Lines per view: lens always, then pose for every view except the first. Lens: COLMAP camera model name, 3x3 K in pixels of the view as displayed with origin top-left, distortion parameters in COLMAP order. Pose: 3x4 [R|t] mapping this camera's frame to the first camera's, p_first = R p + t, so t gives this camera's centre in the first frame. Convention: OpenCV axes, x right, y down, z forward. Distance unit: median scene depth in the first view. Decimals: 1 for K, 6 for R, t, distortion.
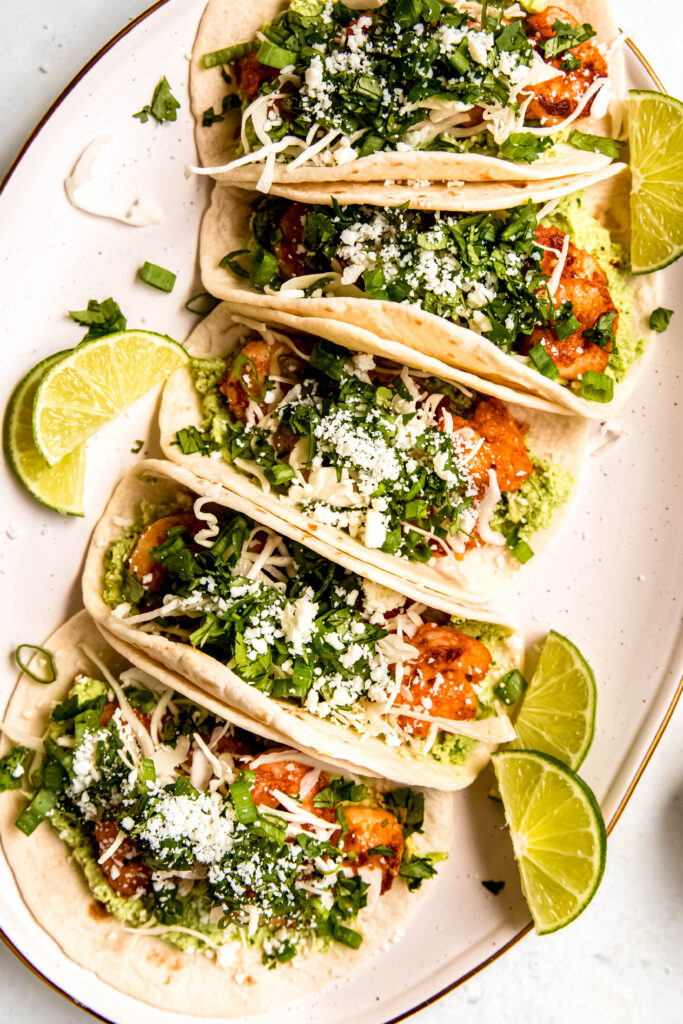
lens RADIAL K [[1471.3, 0, 344.0], [0, 1471.3, 459.2], [0, 0, 1]] dist [-0.031267, 0.000172]
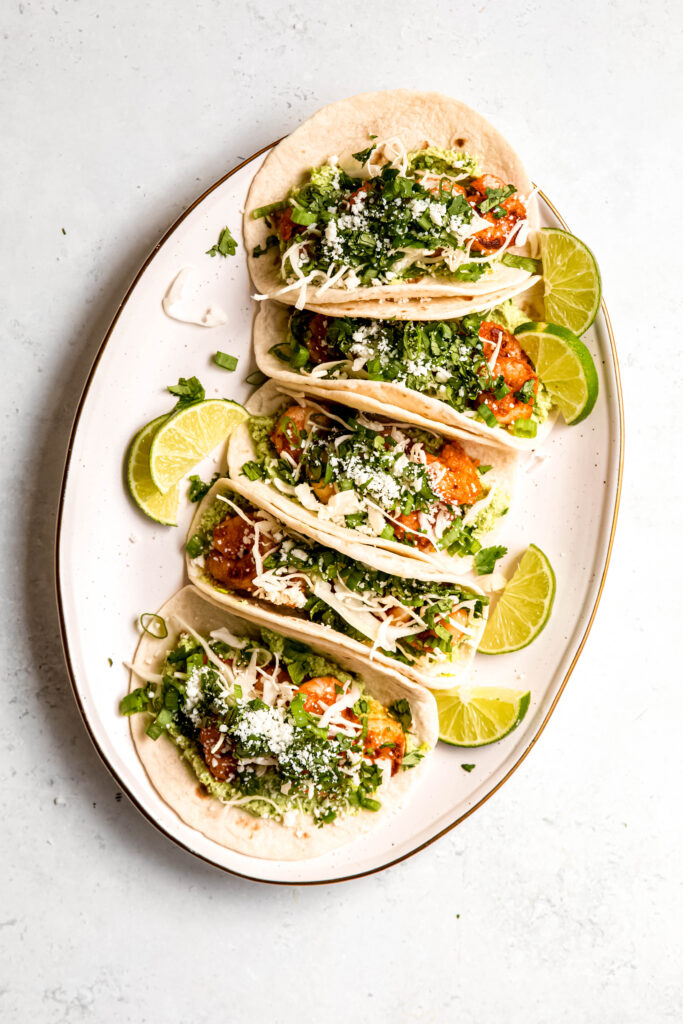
lens RADIAL K [[3058.2, 0, 339.3], [0, 3058.2, 494.5], [0, 0, 1]] dist [0.101736, -1.068539]
pose [[0.999270, -0.034645, 0.016073, -0.069800], [0.034164, 0.998987, 0.029294, -0.079528], [-0.017072, -0.028724, 0.999442, -2.127845]]
